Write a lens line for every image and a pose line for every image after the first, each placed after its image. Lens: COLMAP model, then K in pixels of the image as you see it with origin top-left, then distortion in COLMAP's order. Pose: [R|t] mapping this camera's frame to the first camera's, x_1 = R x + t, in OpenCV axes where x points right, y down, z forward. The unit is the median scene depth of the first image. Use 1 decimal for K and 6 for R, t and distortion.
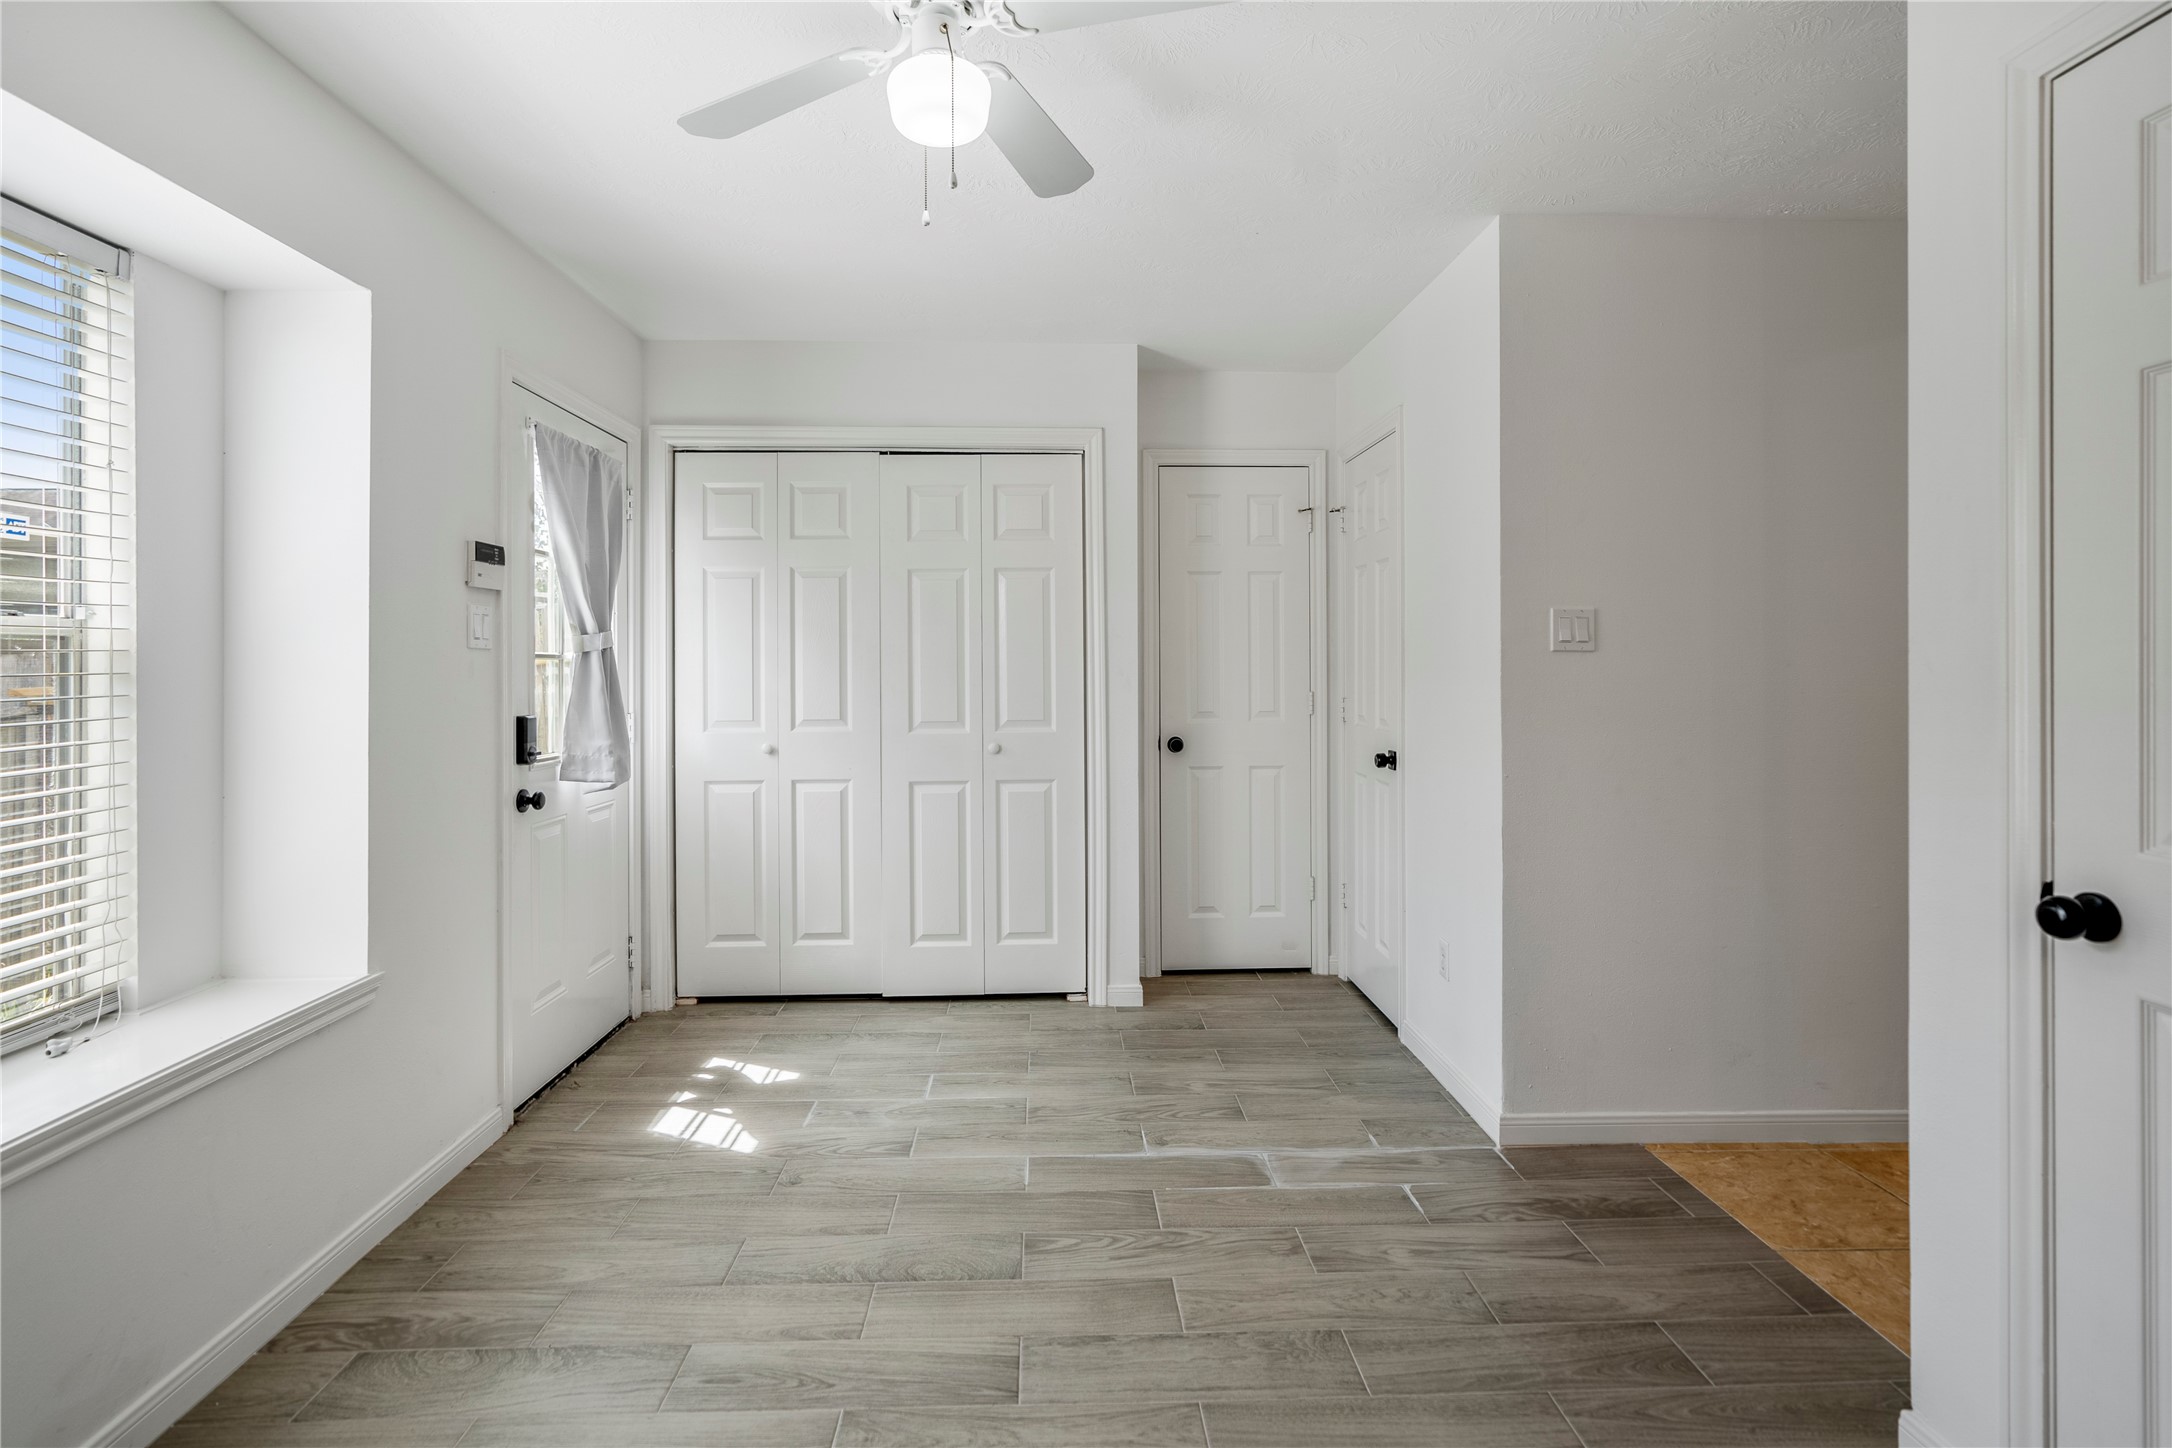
lens RADIAL K [[1058.8, 0, 1081.6], [0, 1058.8, 661.4], [0, 0, 1]] dist [-0.002948, -0.000093]
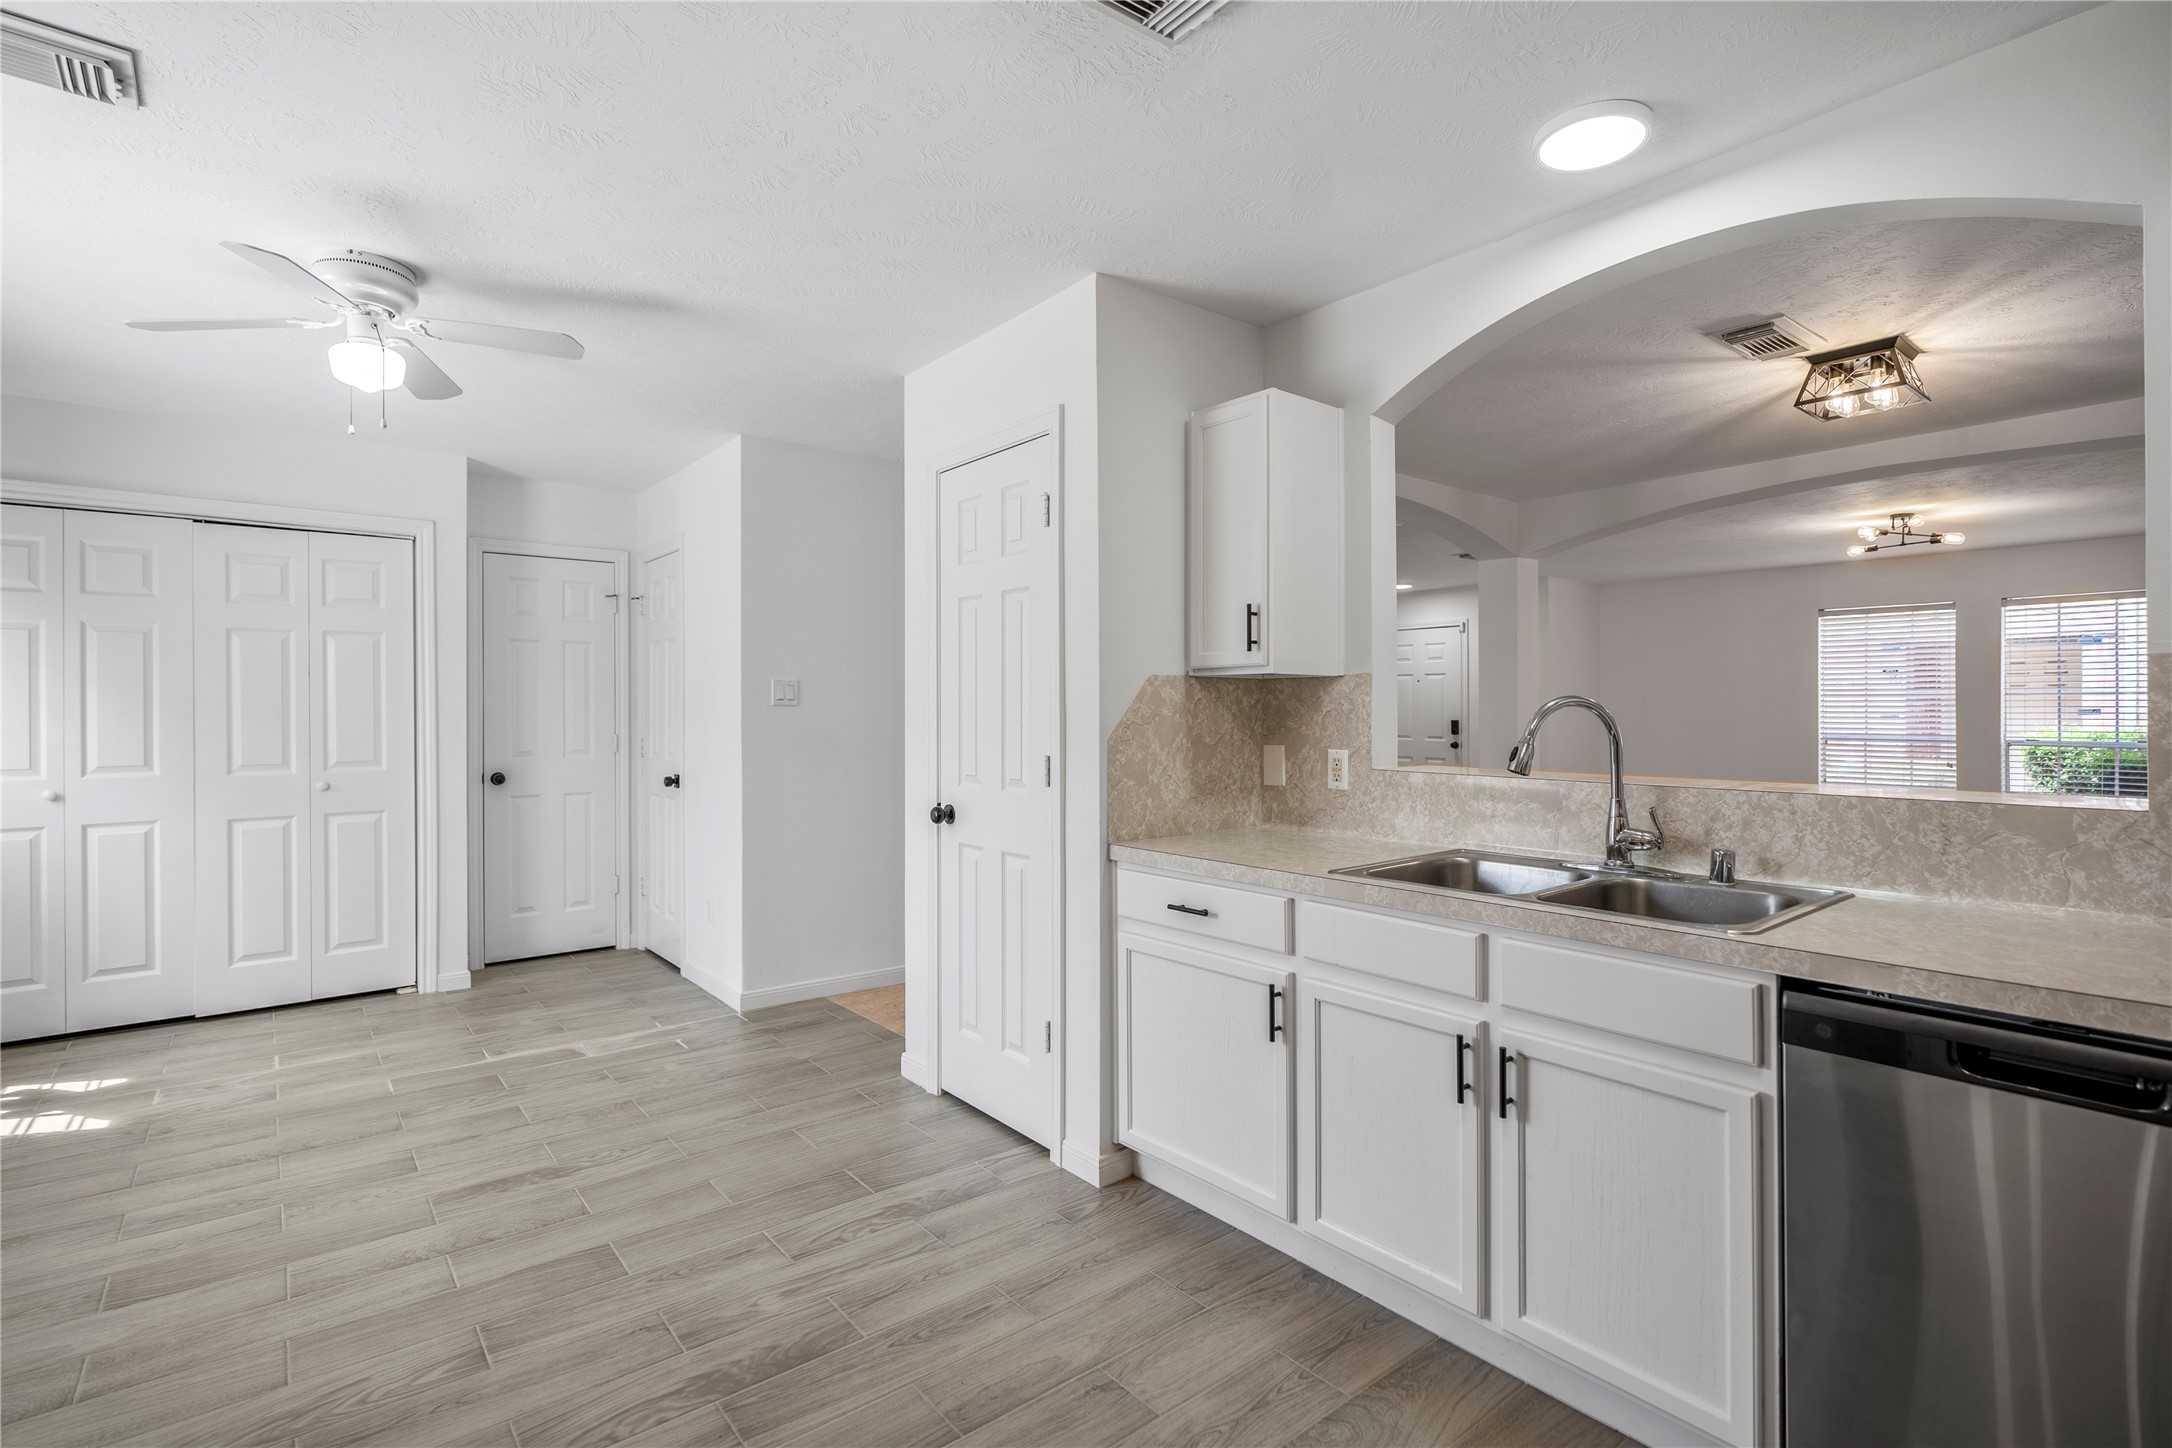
lens RADIAL K [[1018.9, 0, 1080.1], [0, 1018.9, 708.3], [0, 0, 1]] dist [-0.003602, -0.000677]
pose [[0.802830, 0.002407, 0.596203, -0.098169], [-0.000543, 0.999994, -0.003306, 0.000039], [-0.596207, 0.002331, 0.802827, -0.474655]]
